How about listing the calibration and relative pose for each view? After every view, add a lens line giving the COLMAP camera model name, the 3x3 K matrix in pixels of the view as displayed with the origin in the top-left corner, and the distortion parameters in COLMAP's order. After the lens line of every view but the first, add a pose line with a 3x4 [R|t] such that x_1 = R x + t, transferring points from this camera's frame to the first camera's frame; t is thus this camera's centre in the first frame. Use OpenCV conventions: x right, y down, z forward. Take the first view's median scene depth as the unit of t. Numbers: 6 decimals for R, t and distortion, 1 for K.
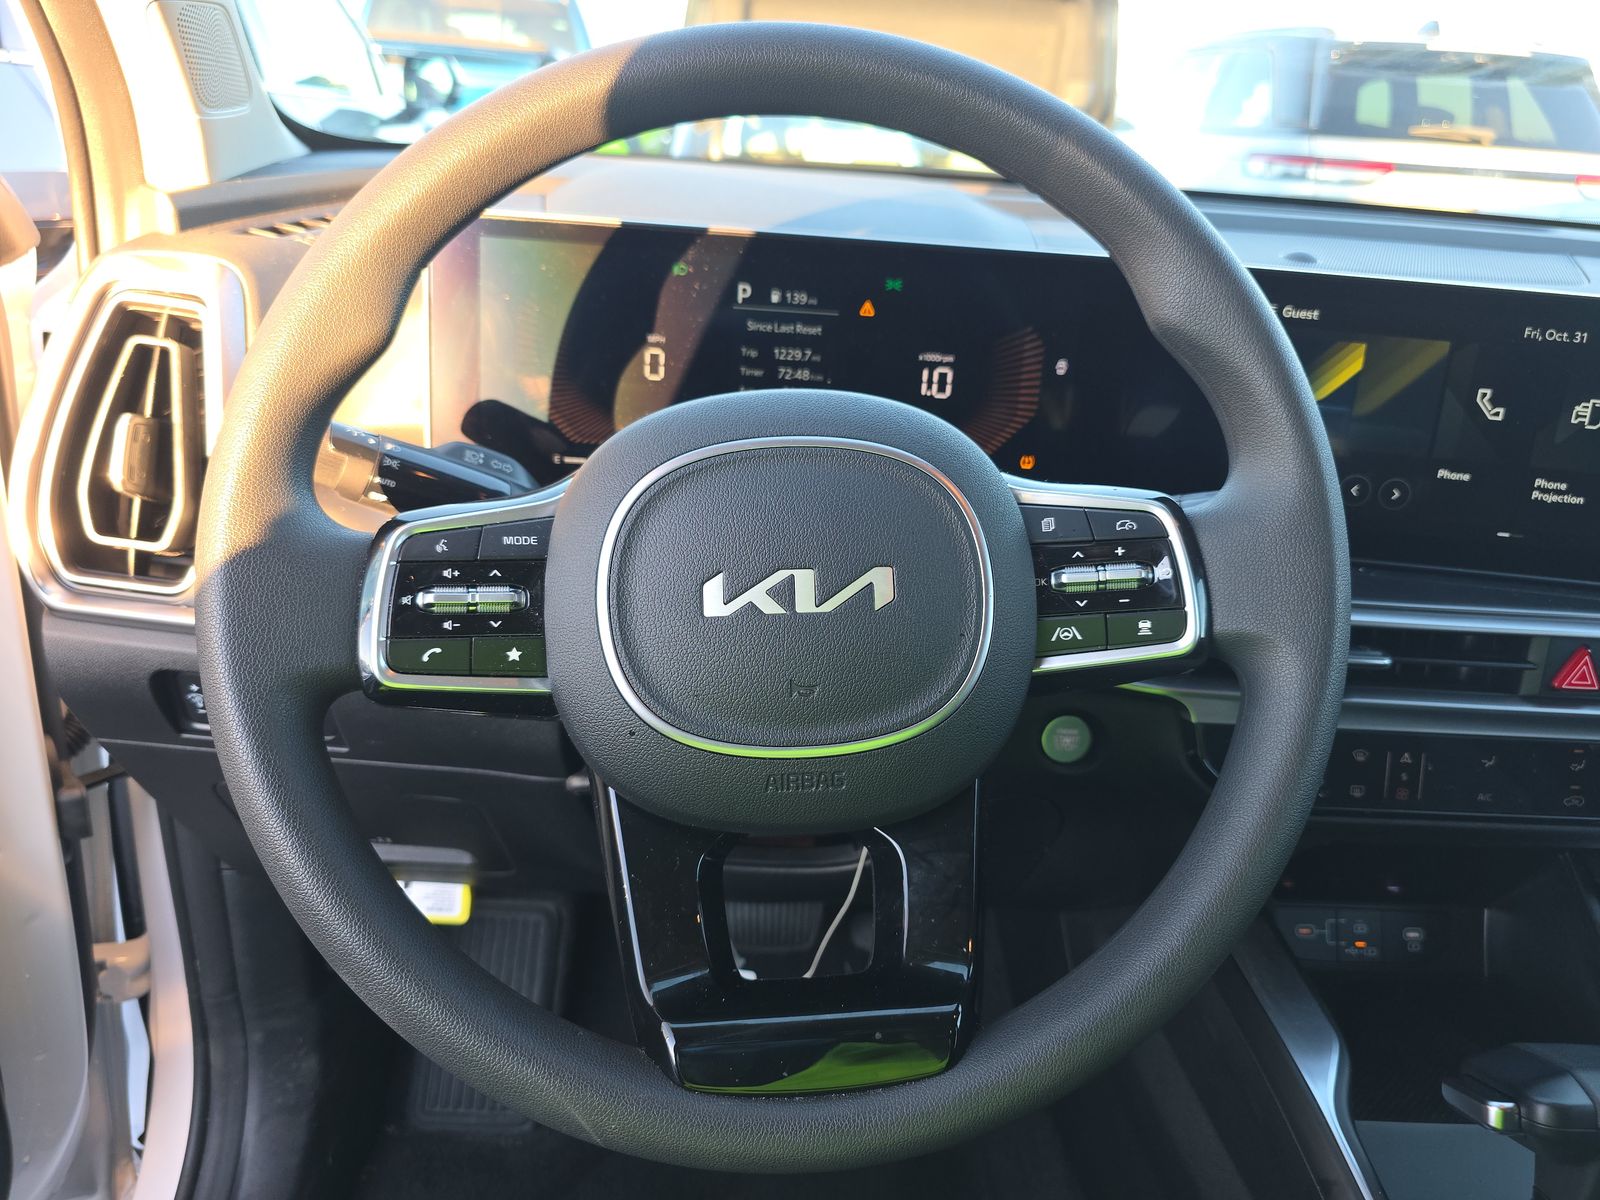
lens RADIAL K [[1063.8, 0, 799.2], [0, 1063.8, 548.8], [0, 0, 1]] dist [0.039590, -0.054500]
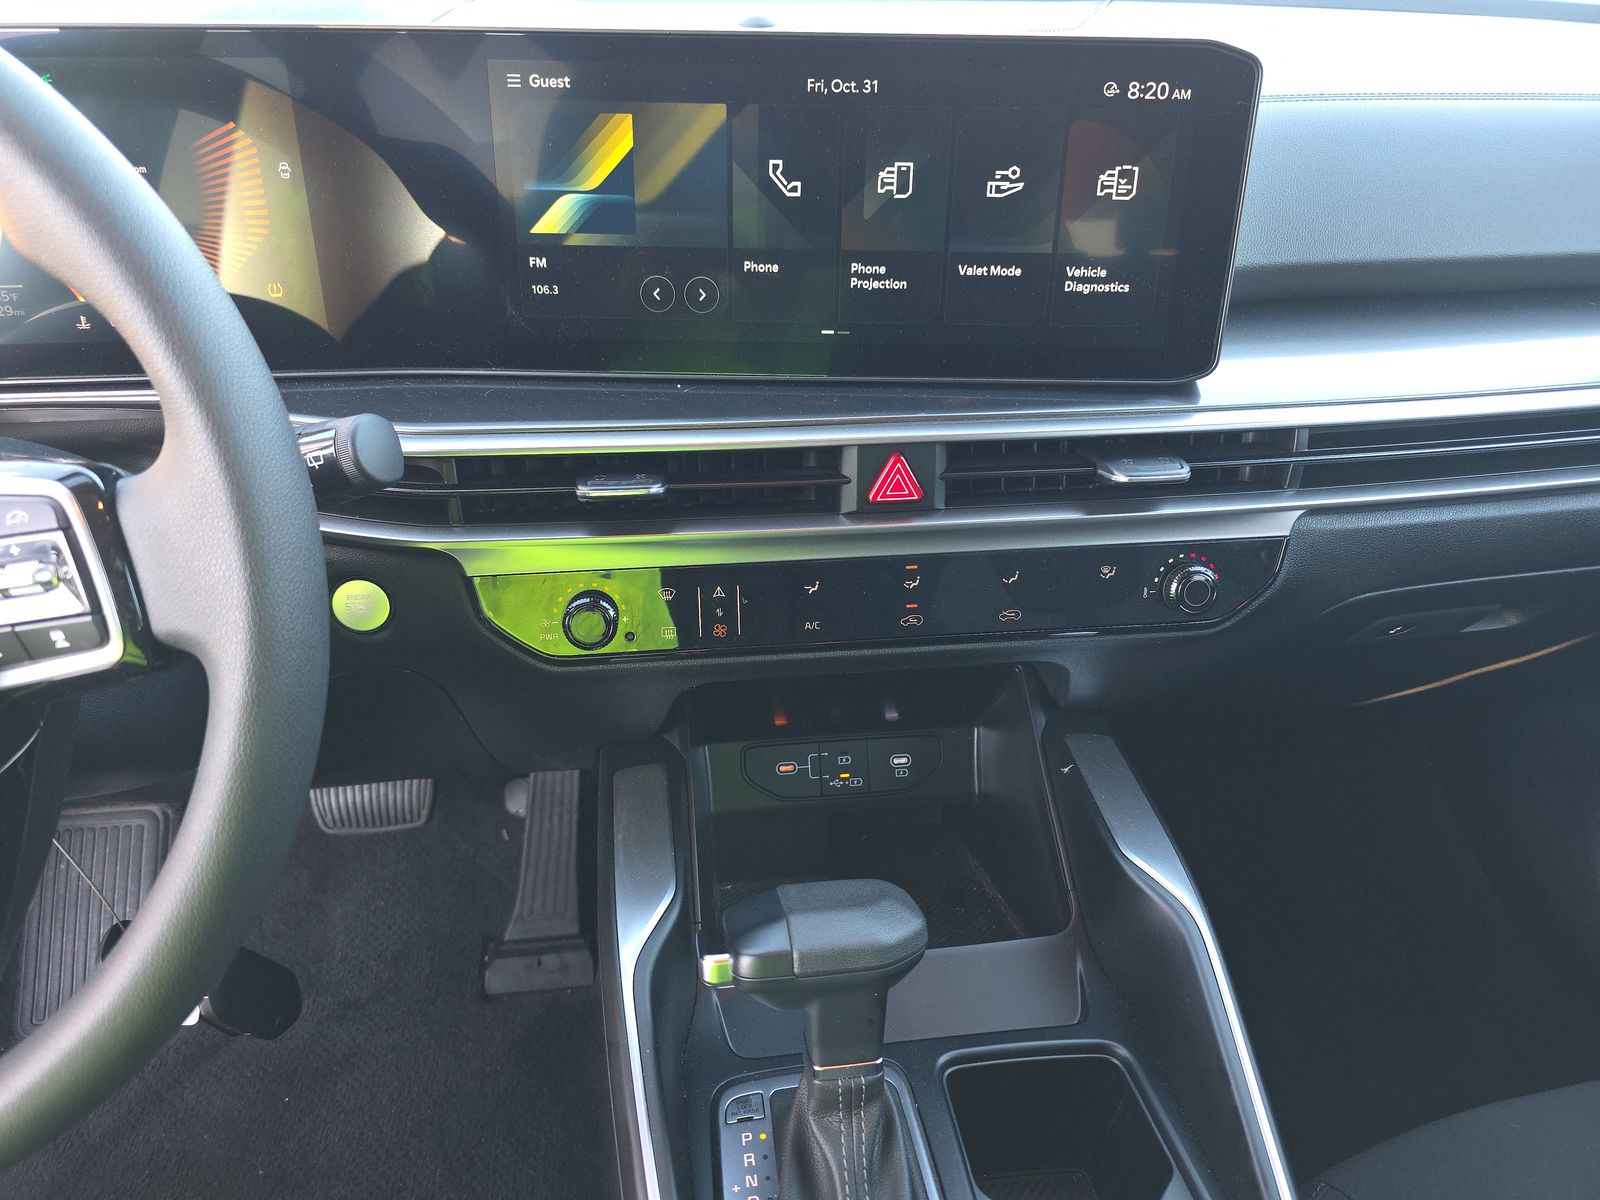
lens RADIAL K [[1089.7, 0, 800.0], [0, 1089.7, 600.0], [0, 0, 1]] dist [-0.009138, -0.003662]
pose [[0.994690, -0.093675, 0.042617, 0.588705], [0.084203, 0.978874, 0.186324, 0.034495], [-0.059171, -0.181746, 0.981564, 0.083586]]
